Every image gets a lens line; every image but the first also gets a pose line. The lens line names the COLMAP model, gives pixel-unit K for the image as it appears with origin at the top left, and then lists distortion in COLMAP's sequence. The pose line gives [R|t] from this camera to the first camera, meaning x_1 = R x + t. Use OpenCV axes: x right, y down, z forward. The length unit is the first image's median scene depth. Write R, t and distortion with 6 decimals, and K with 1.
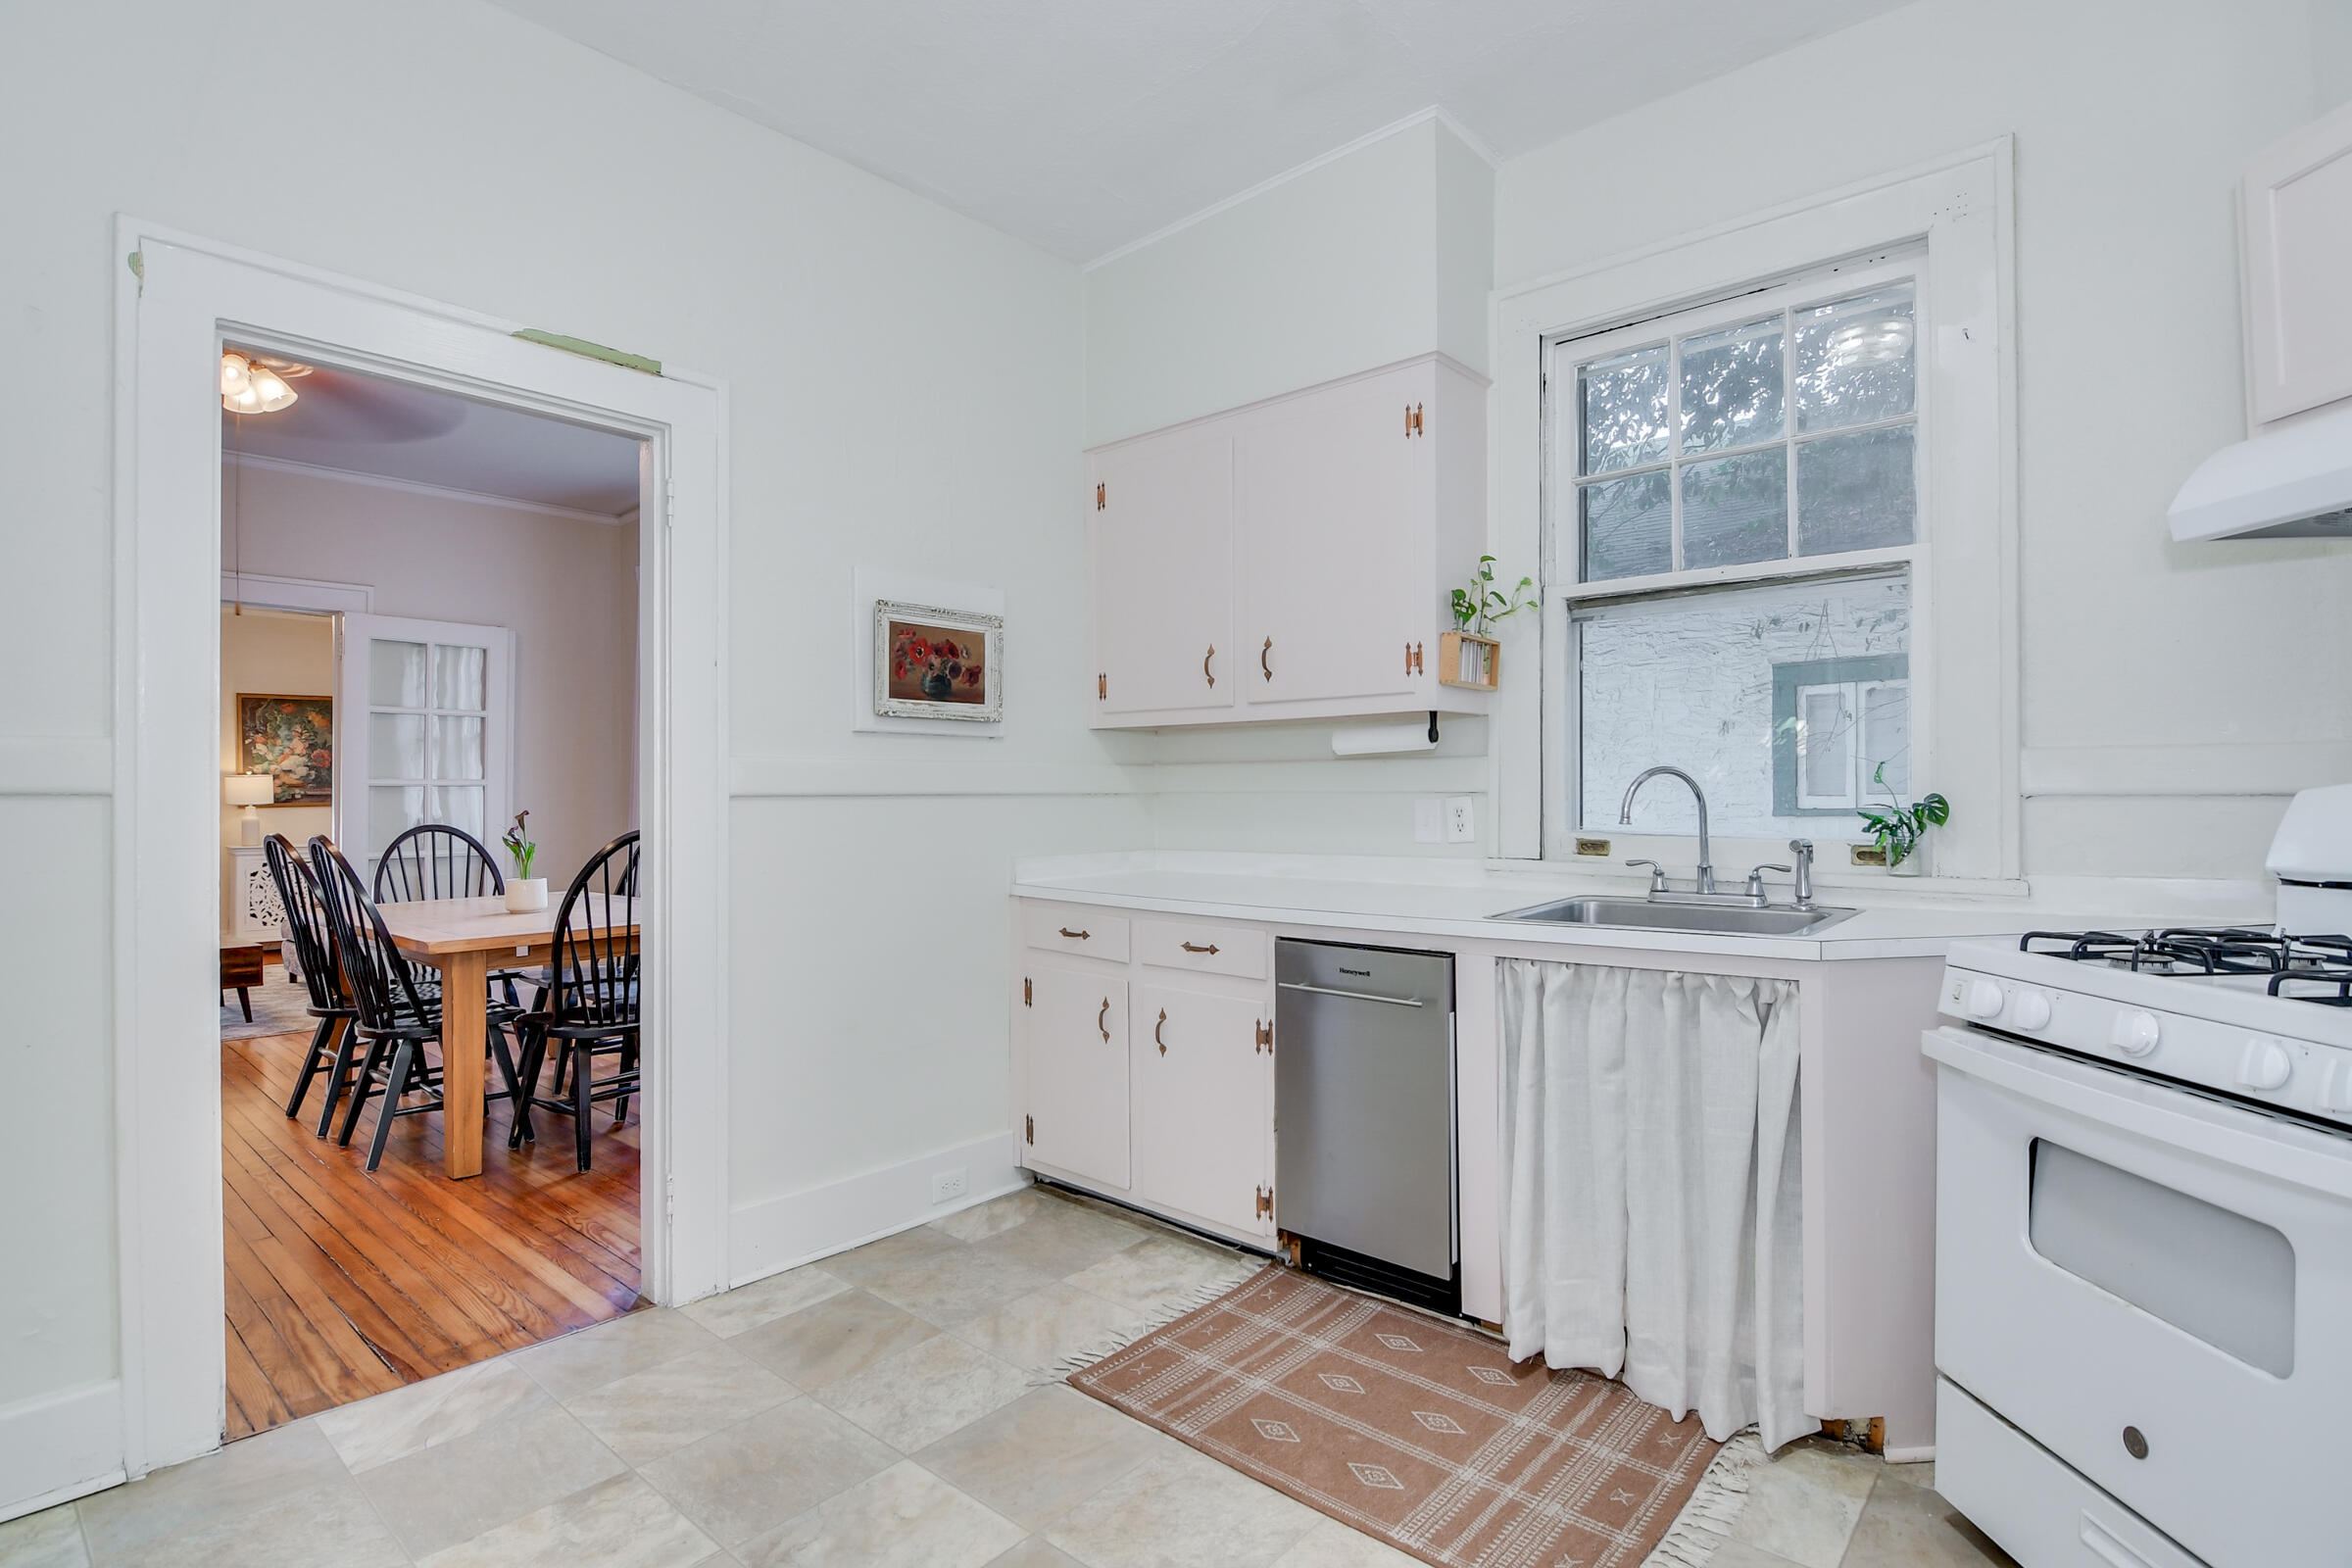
lens RADIAL K [[1170.4, 0, 1166.7], [0, 1170.4, 791.3], [0, 0, 1]] dist [-0.008555, -0.005399]
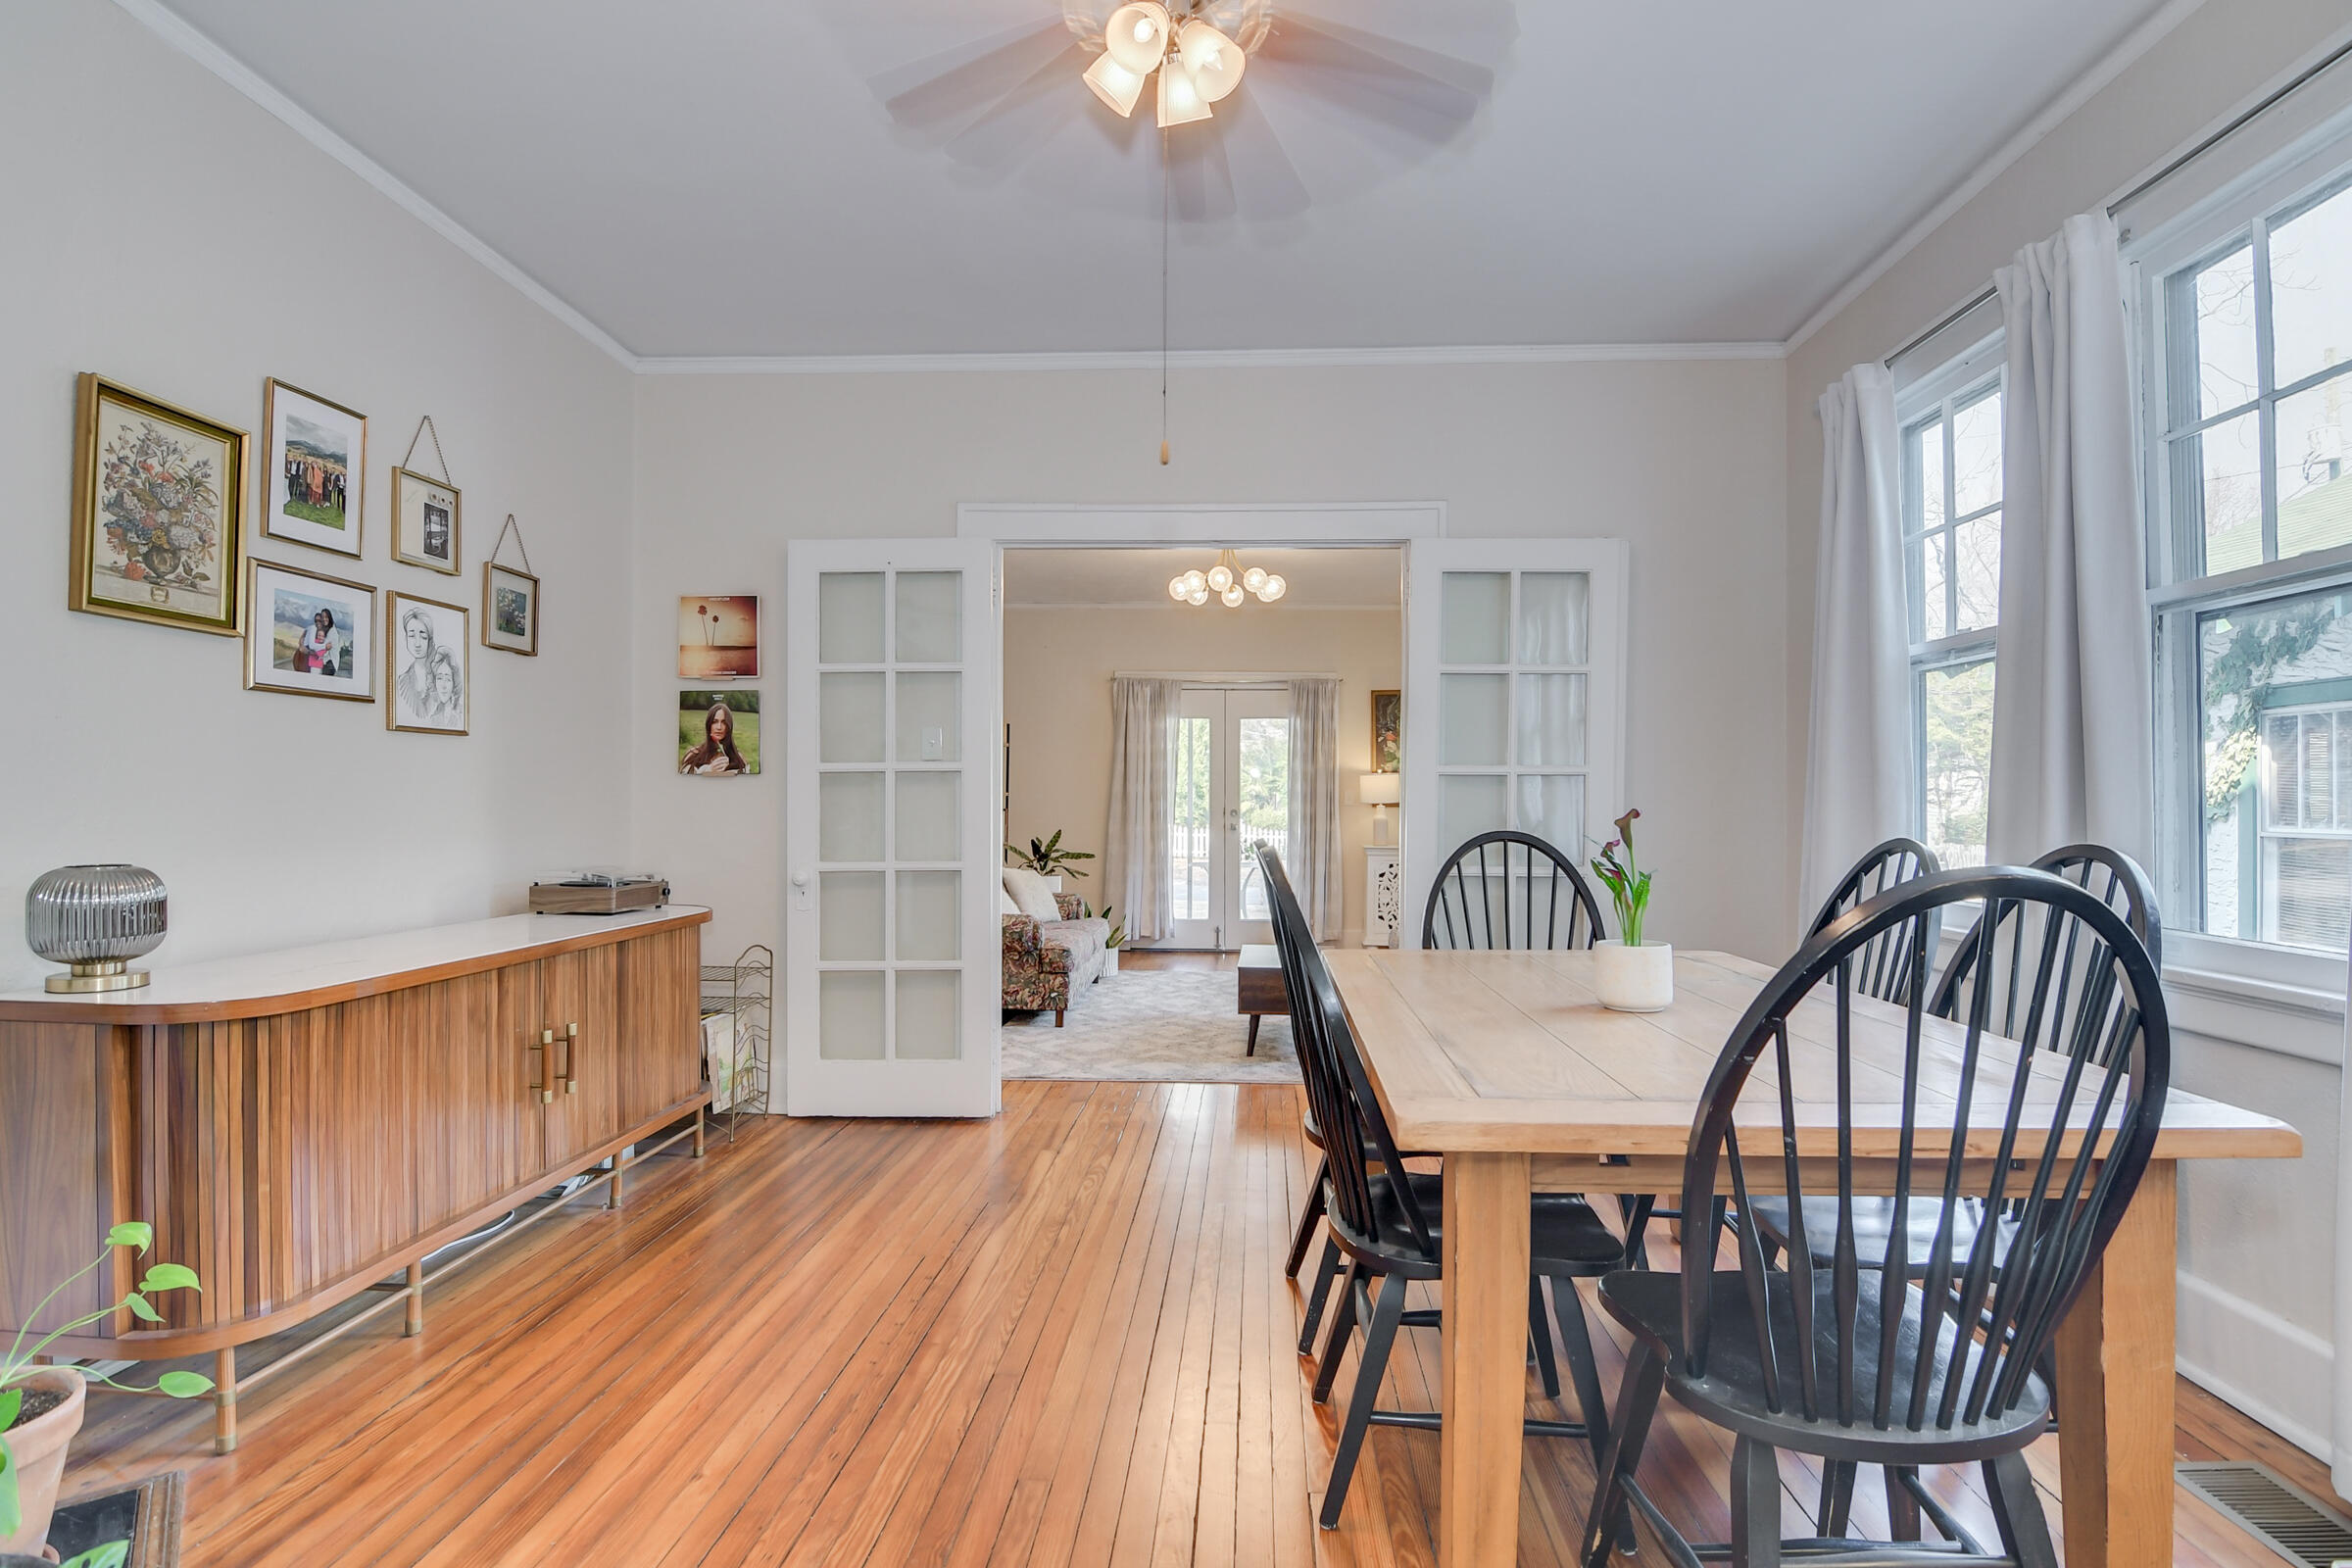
lens RADIAL K [[1170.4, 0, 1168.2], [0, 1170.4, 791.0], [0, 0, 1]] dist [-0.008555, -0.005399]
pose [[0.623342, -0.000924, -0.781949, -0.240903], [-0.003312, 0.999987, -0.003821, 0.009940], [0.781943, 0.004971, 0.623331, 0.453740]]
